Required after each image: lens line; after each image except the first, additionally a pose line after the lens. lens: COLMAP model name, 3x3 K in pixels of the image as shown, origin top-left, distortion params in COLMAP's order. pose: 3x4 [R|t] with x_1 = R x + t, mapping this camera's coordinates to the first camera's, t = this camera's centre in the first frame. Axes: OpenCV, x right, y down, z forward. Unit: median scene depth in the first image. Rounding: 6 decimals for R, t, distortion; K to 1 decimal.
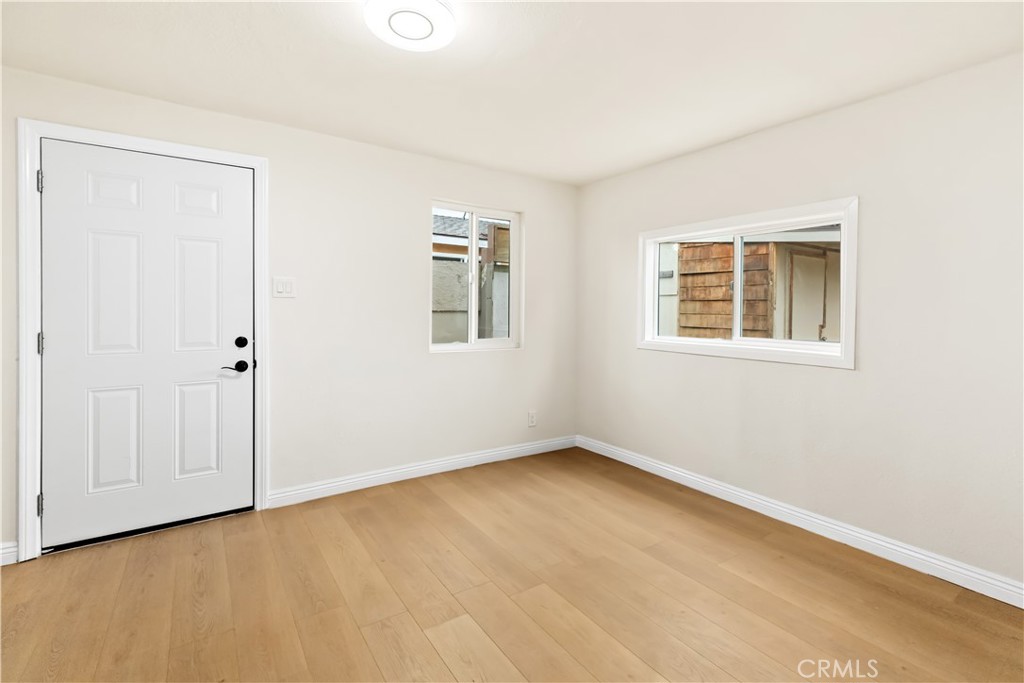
lens RADIAL K [[477.4, 0, 499.9], [0, 477.4, 319.4], [0, 0, 1]] dist [0.001985, 0.000314]
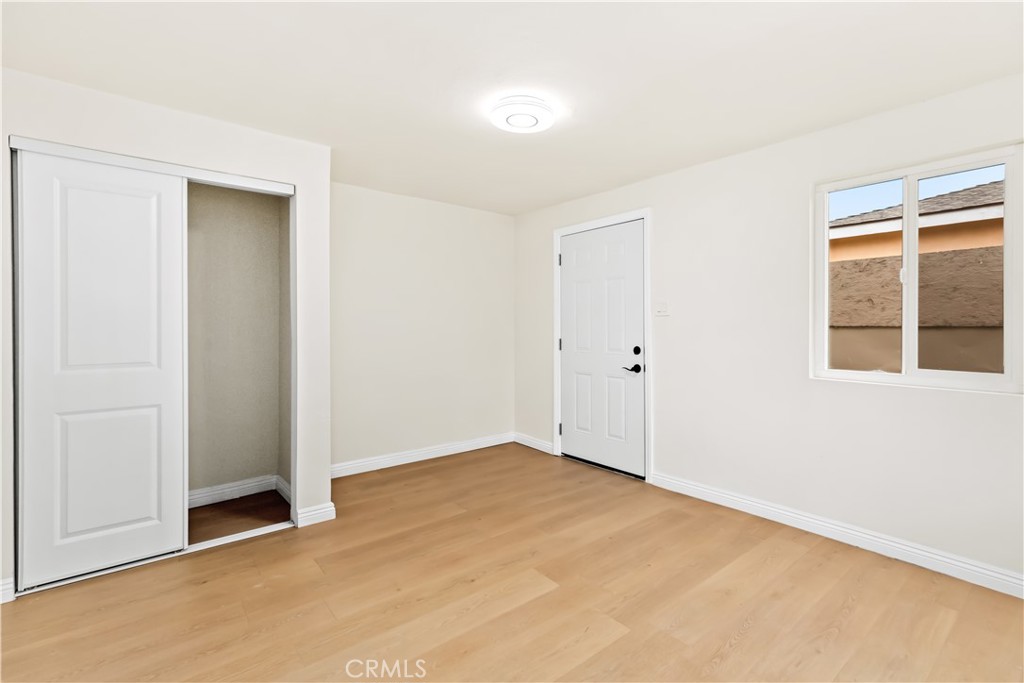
lens RADIAL K [[465.2, 0, 507.0], [0, 465.2, 326.8], [0, 0, 1]] dist [0.004159, 0.000825]
pose [[0.084722, -0.003162, -0.996400, 0.715687], [-0.016829, 0.999848, -0.004604, -0.006174], [0.996263, 0.017159, 0.084655, 0.515976]]
